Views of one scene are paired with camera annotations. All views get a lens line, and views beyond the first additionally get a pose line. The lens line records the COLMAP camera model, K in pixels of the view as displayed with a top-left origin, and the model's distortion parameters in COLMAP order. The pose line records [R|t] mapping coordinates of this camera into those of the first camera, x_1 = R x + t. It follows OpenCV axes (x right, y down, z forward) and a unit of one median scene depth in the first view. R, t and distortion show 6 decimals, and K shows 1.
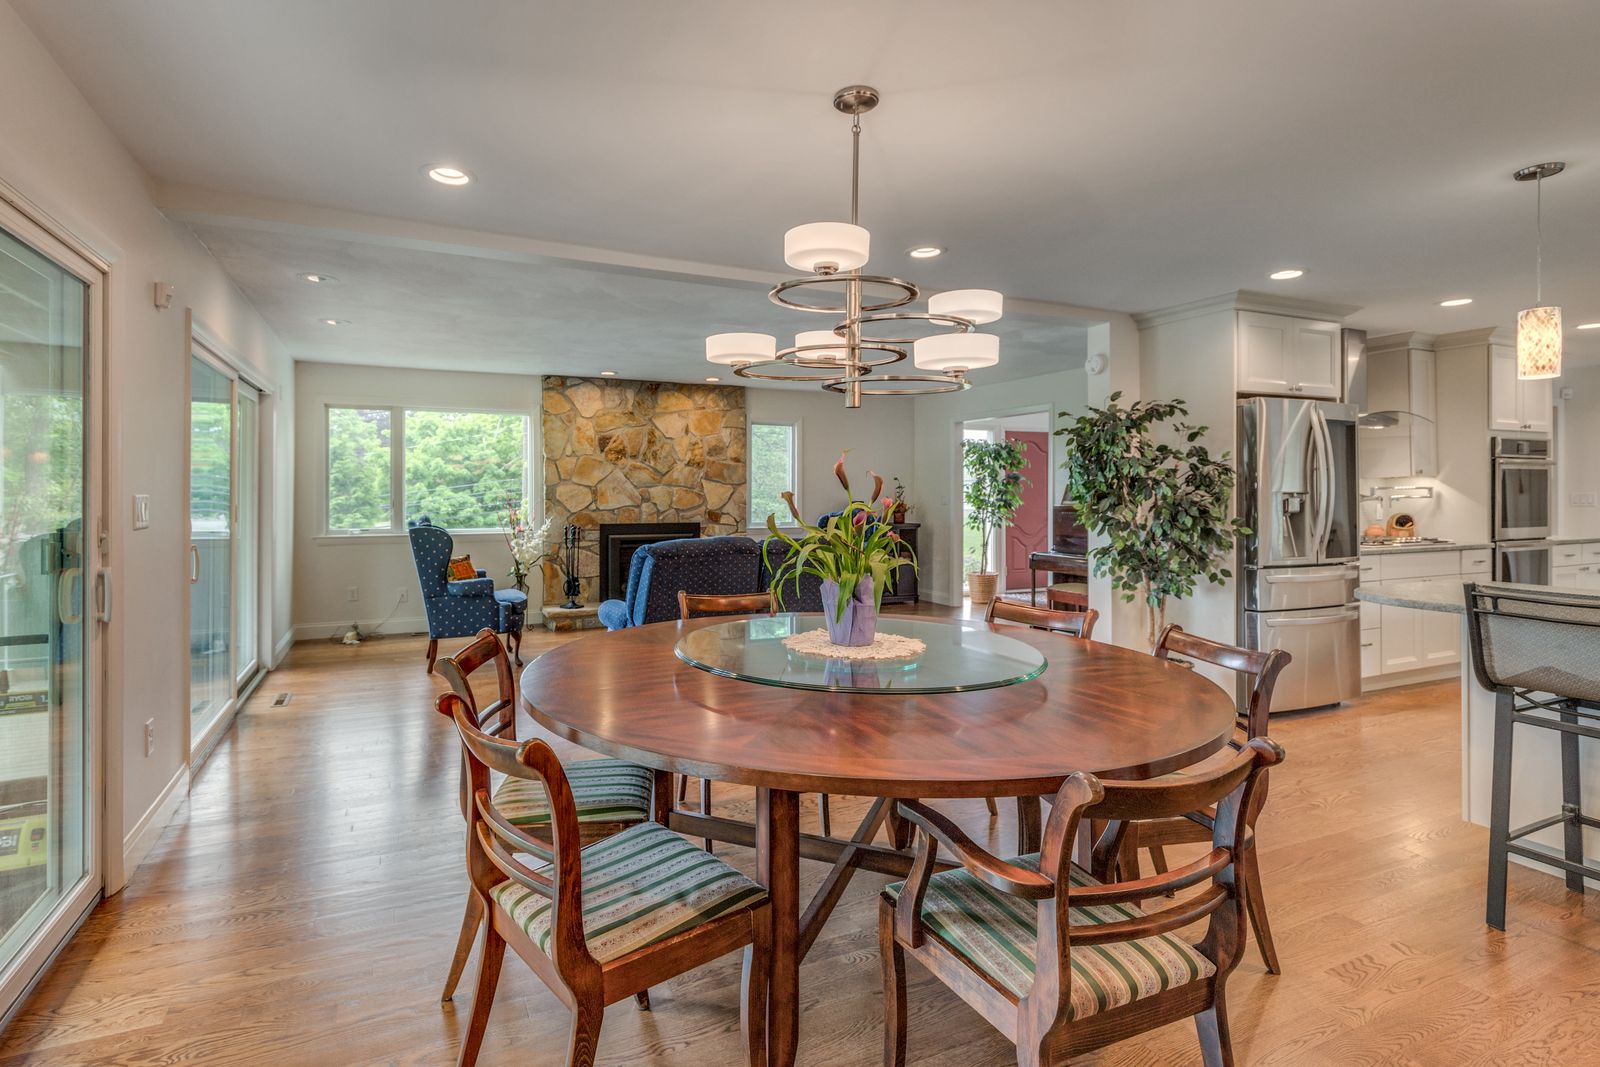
lens RADIAL K [[843.7, 0, 801.0], [0, 843.7, 495.7], [0, 0, 1]] dist [-0.002079, -0.000608]
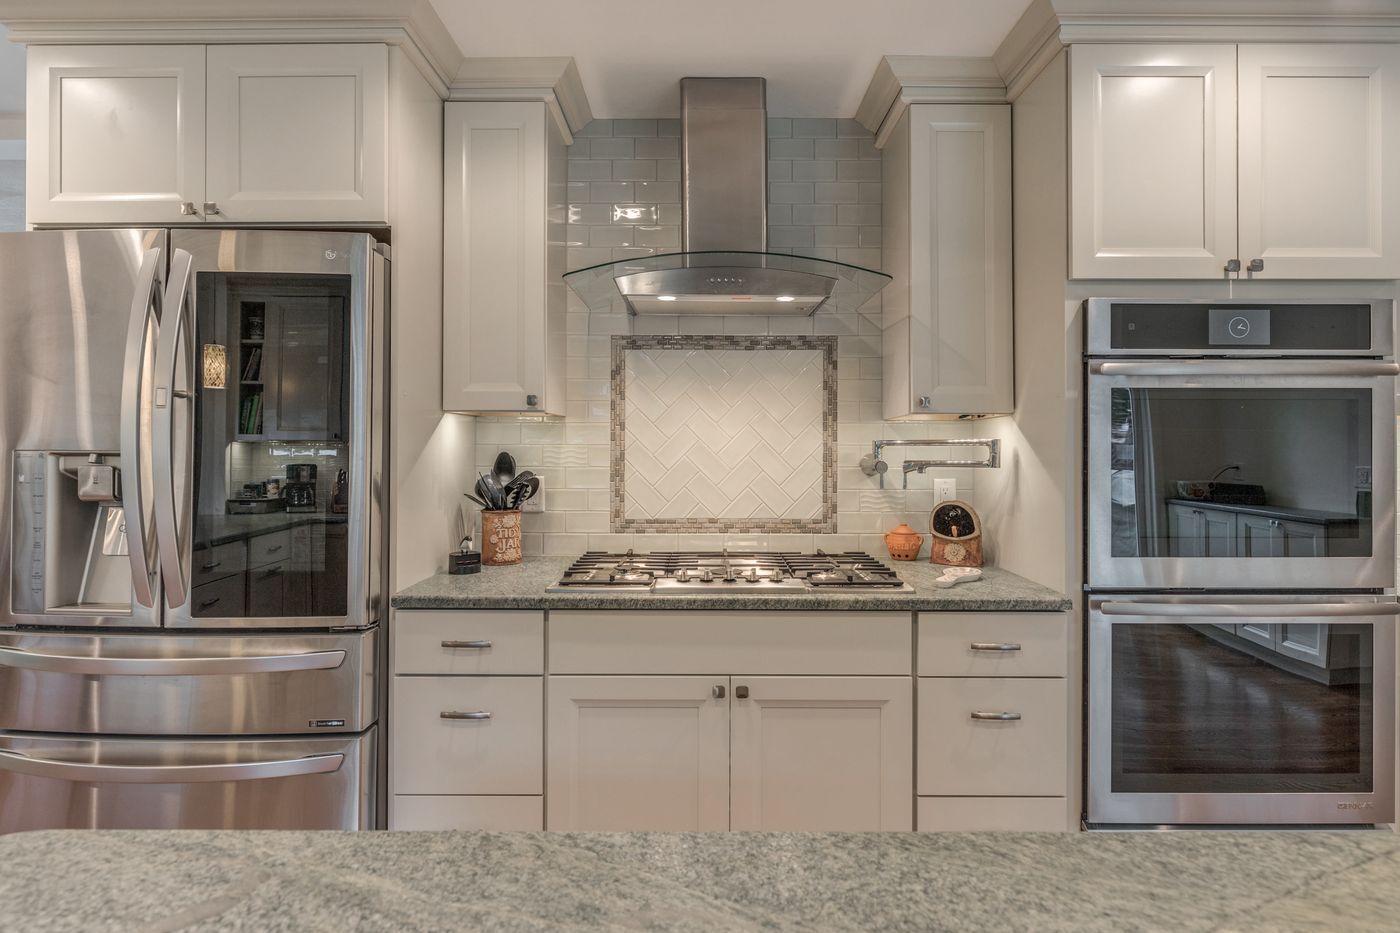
lens RADIAL K [[738.2, 0, 700.9], [0, 738.2, 433.4], [0, 0, 1]] dist [-0.002079, -0.000608]
pose [[0.901269, -0.002373, -0.433254, 0.827166], [-0.003137, 0.999923, -0.012004, -0.008649], [0.433249, 0.012178, 0.901192, 0.659822]]
